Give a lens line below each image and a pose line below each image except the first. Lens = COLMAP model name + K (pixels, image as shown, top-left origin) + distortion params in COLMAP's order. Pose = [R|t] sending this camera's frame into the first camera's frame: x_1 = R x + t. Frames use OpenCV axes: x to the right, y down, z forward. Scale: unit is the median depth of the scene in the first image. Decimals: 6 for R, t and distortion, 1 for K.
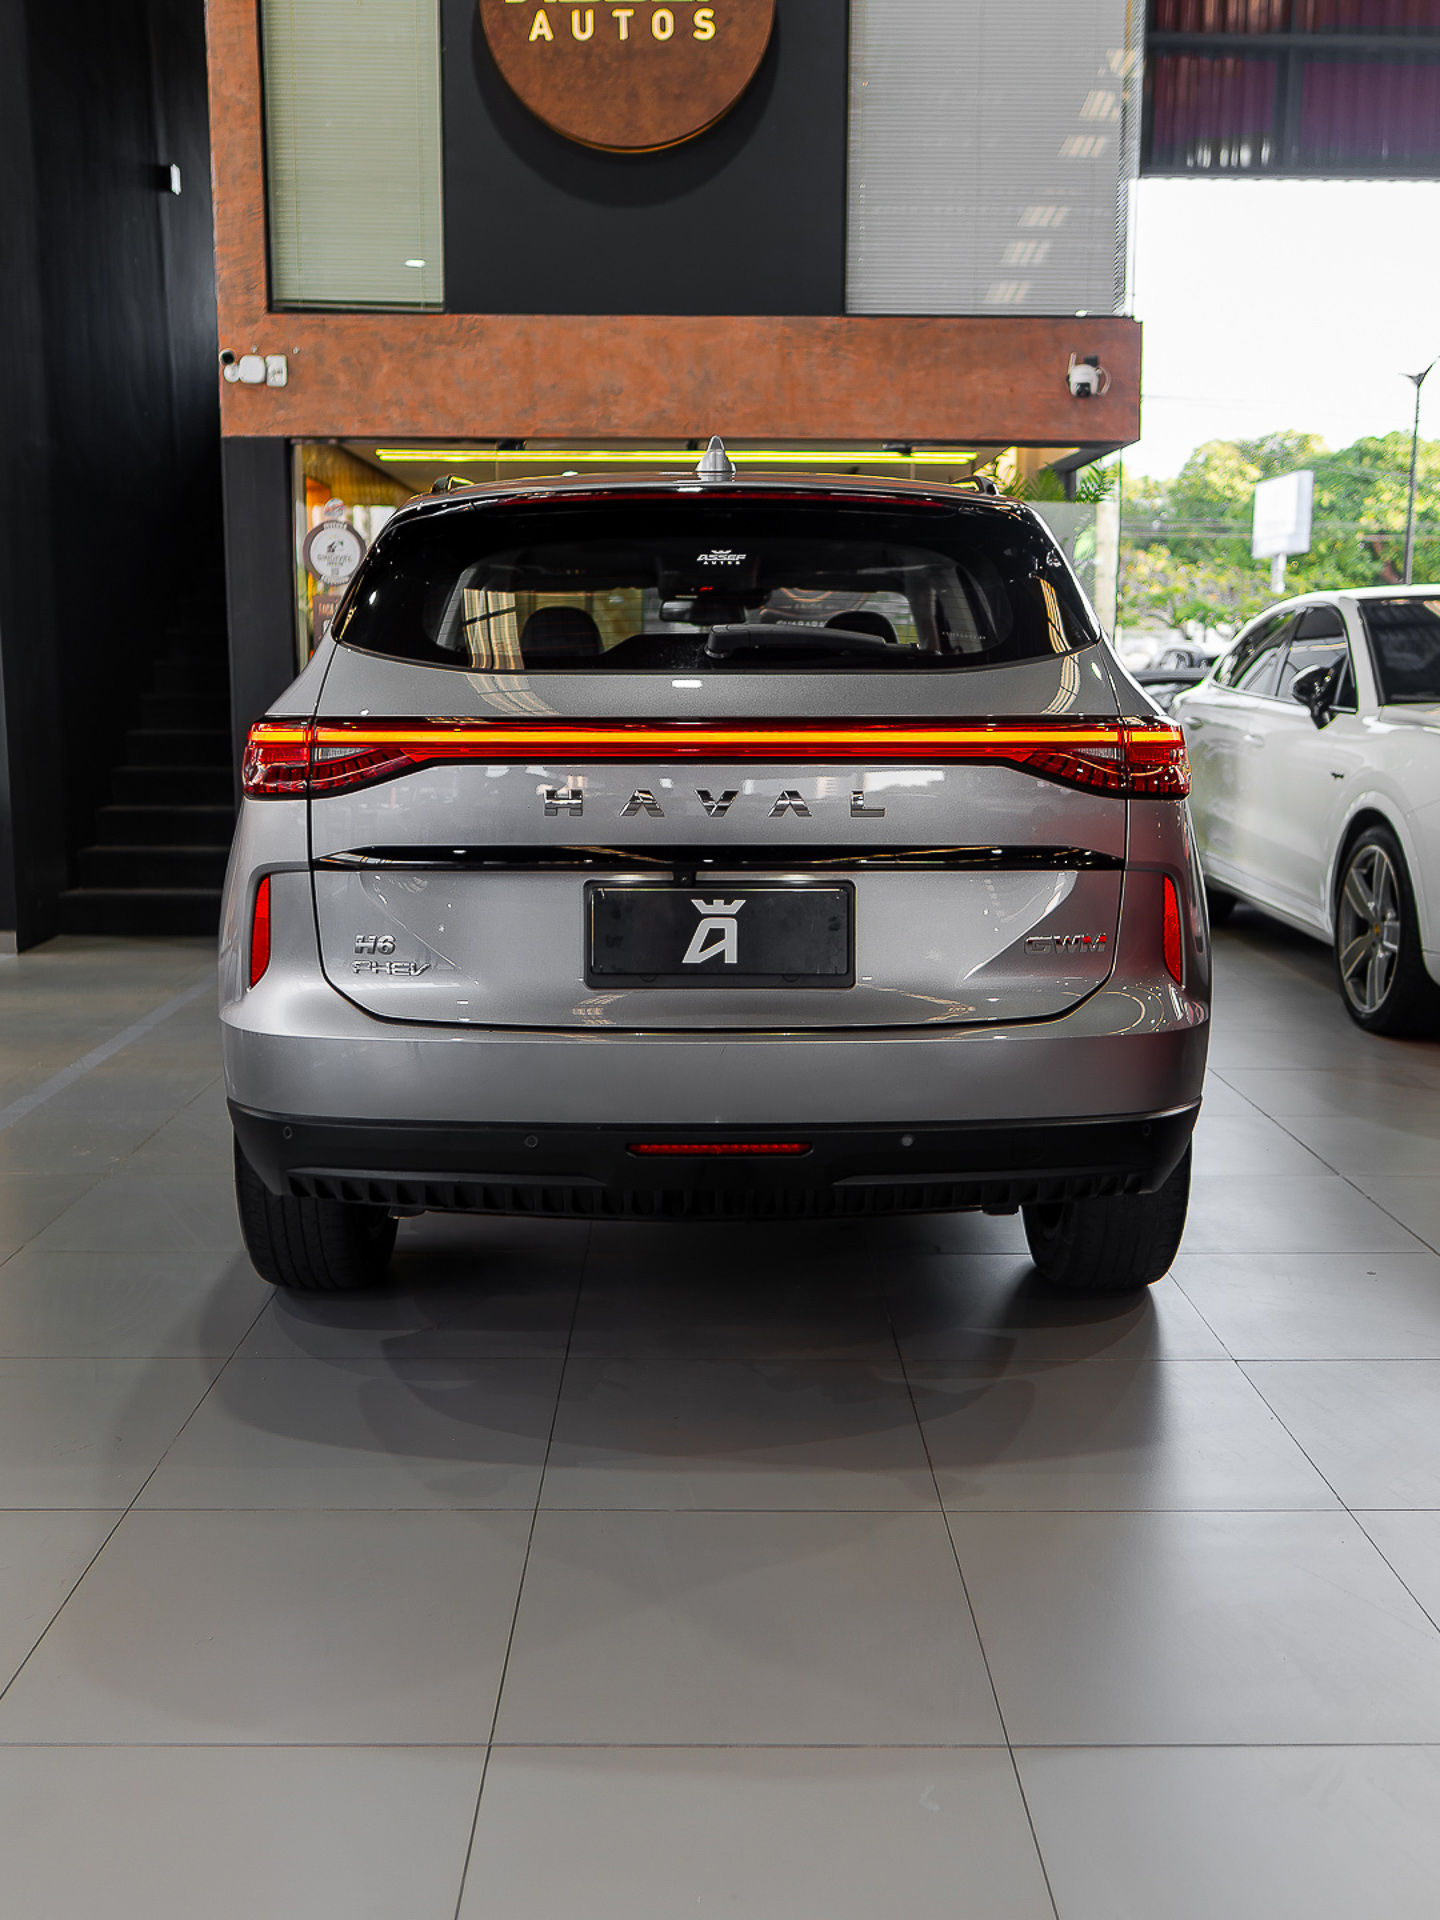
lens RADIAL K [[1859.3, 0, 718.5], [0, 1859.3, 955.4], [0, 0, 1]] dist [-0.005310, -0.005643]
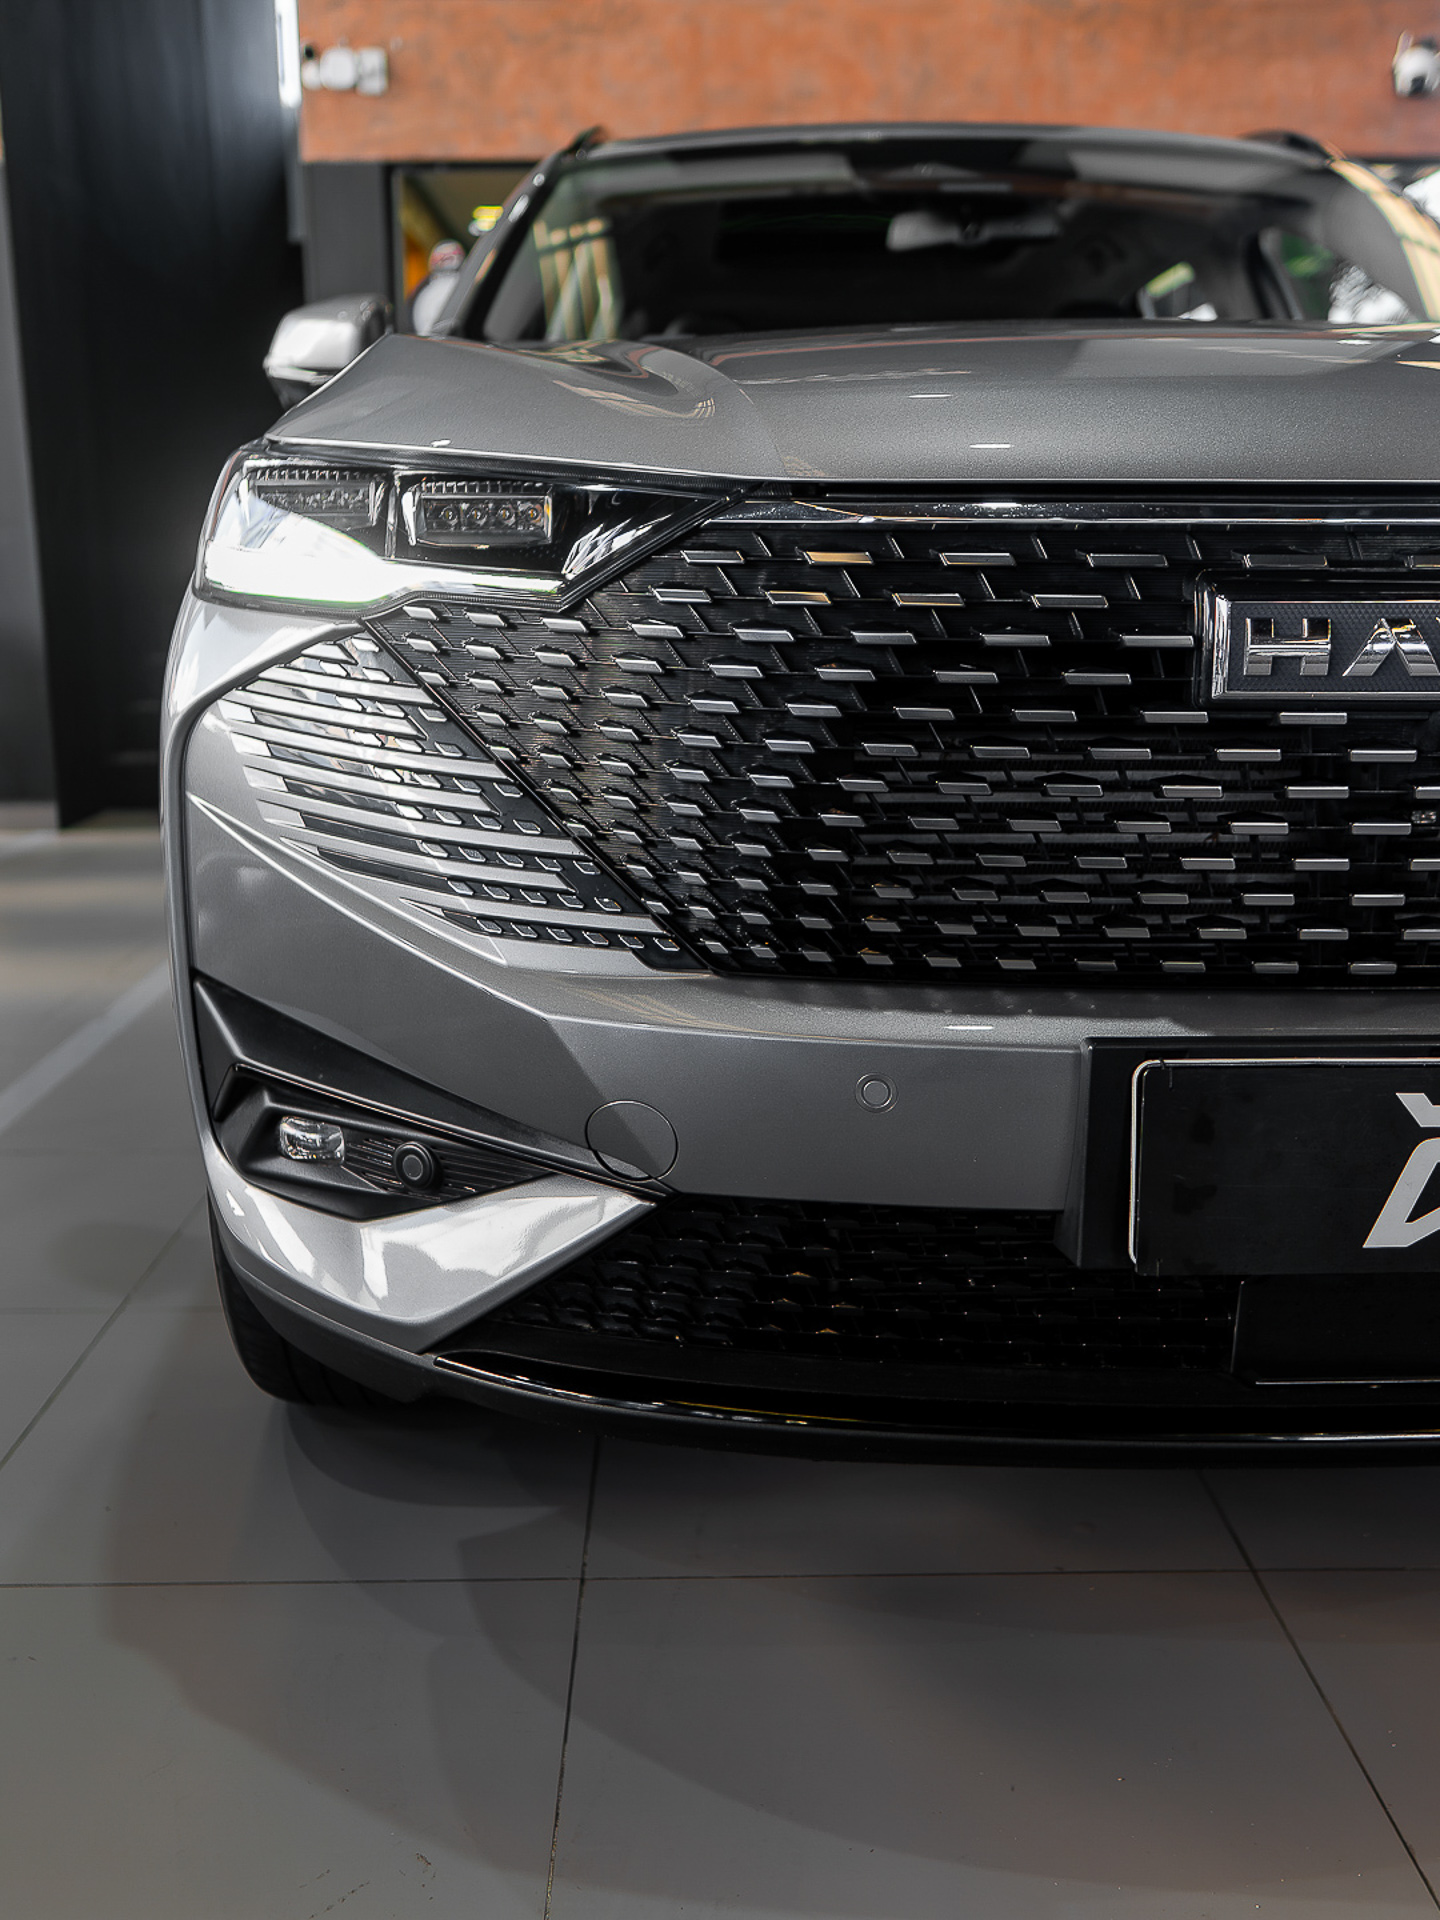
lens RADIAL K [[1784.9, 0, 718.5], [0, 1784.9, 954.7], [0, 0, 1]] dist [-0.006976, -0.008007]
pose [[0.999927, -0.011097, 0.004735, -0.101132], [0.010792, 0.998128, 0.060196, 0.009487], [-0.005394, -0.060140, 0.998175, 0.237488]]
